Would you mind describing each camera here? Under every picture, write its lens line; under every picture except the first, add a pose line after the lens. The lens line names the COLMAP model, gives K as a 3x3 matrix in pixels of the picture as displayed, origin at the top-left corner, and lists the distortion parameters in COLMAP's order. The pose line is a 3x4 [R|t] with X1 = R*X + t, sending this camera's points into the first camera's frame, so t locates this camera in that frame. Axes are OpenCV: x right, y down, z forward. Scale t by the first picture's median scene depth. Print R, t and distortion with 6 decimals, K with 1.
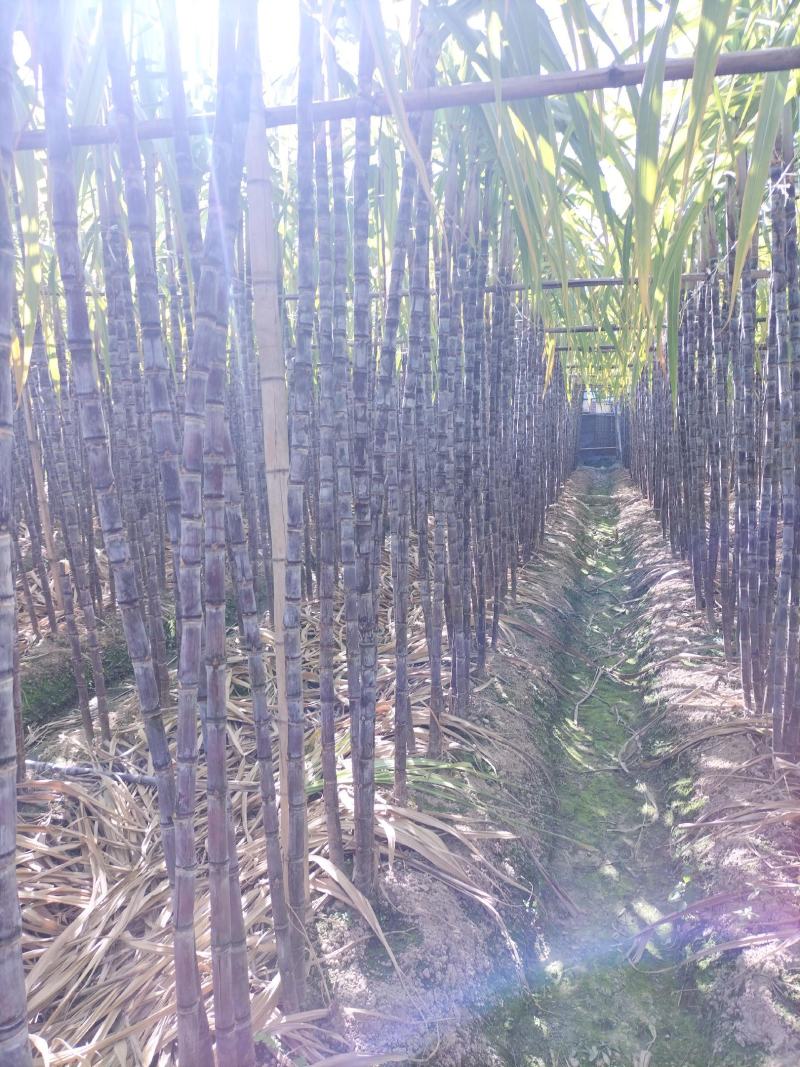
lens RADIAL K [[1258.1, 0, 249.4], [0, 1258.1, 436.8], [0, 0, 1]] dist [-0.003545, 0.032304]
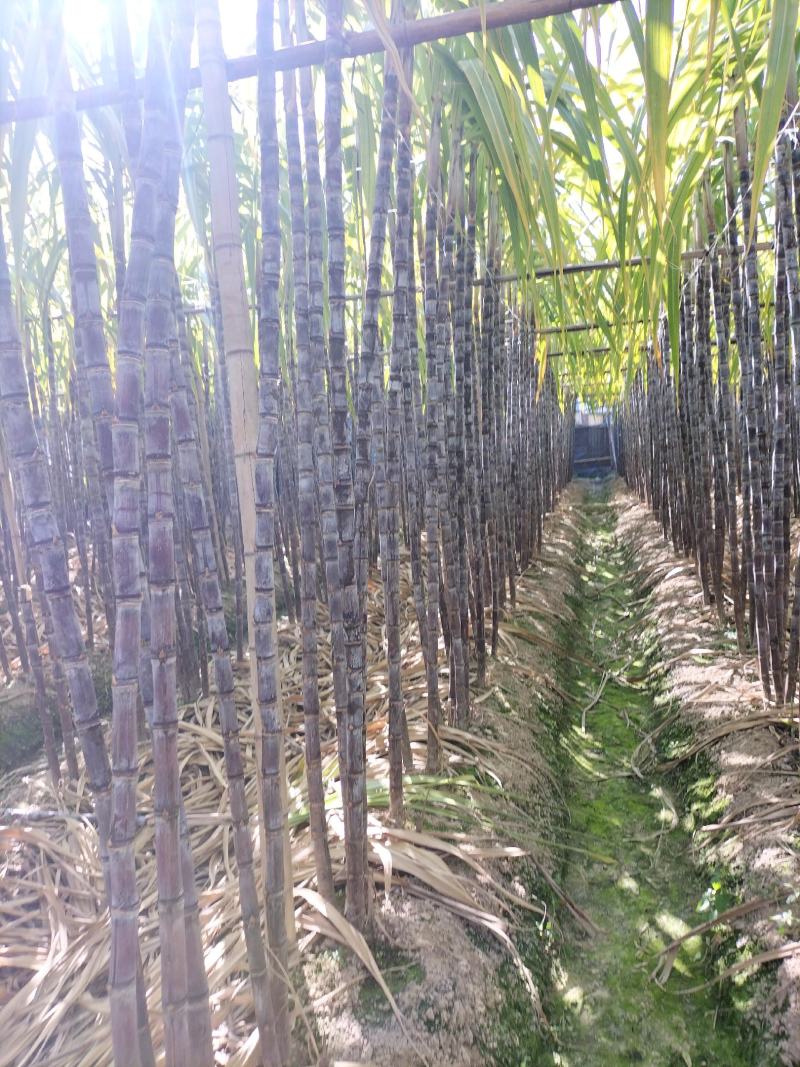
lens RADIAL K [[1213.8, 0, 335.5], [0, 1213.8, 589.5], [0, 0, 1]] dist [0.025917, 0.052298]
pose [[0.996453, -0.056518, 0.062341, 0.029684], [0.051272, 0.995250, 0.082761, 0.046851], [-0.066722, -0.079271, 0.994618, 0.144384]]
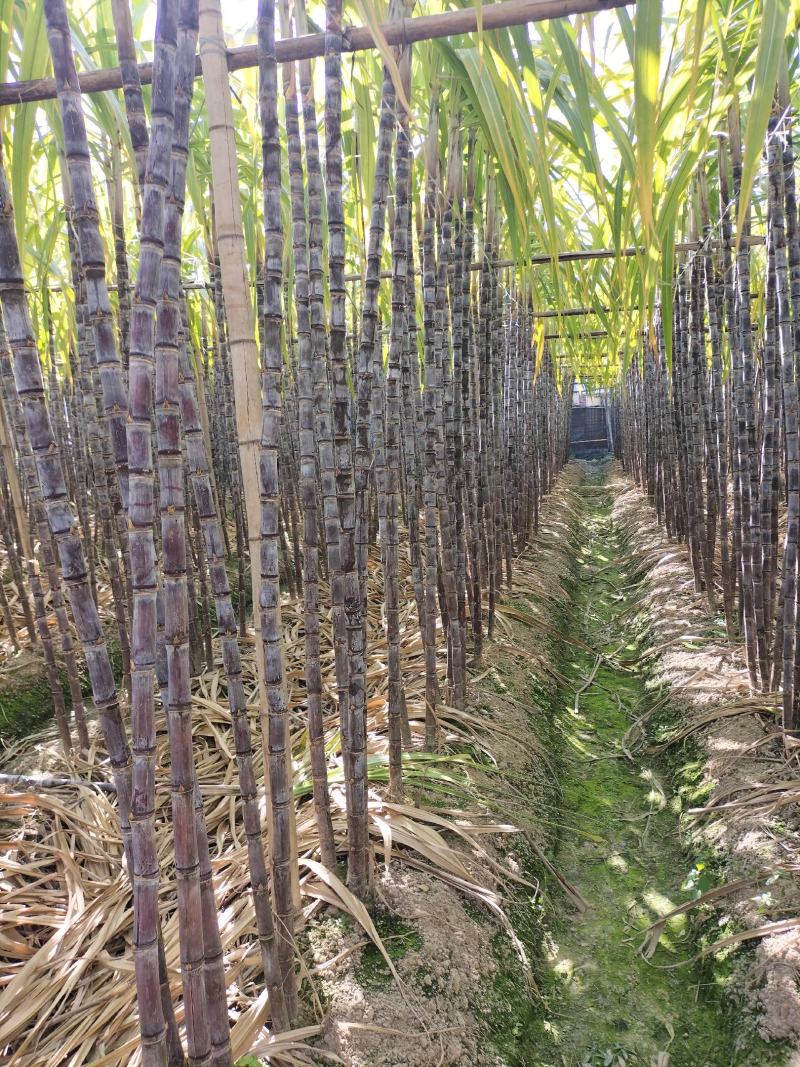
lens RADIAL K [[1237.9, 0, 309.7], [0, 1237.9, 480.0], [0, 0, 1]] dist [0.010733, 0.051582]
pose [[0.998250, -0.030648, 0.050580, 0.014553], [0.029632, 0.999346, 0.020712, 0.028793], [-0.051181, -0.019177, 0.998505, 0.076774]]
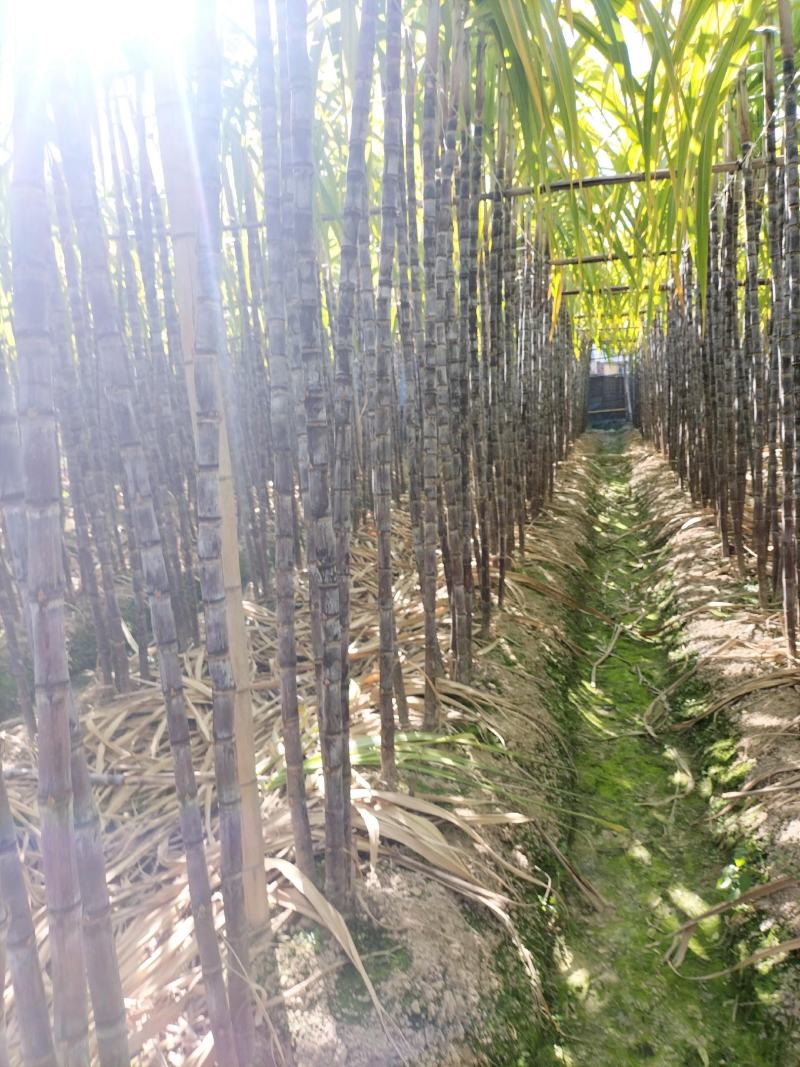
lens RADIAL K [[1166.5, 0, 361.8], [0, 1166.5, 577.6], [0, 0, 1]] dist [0.114796, -0.215965]
pose [[0.996788, -0.044487, 0.066594, 0.053685], [0.036908, 0.993136, 0.110991, 0.064994], [-0.071074, -0.108177, 0.991588, 0.239836]]
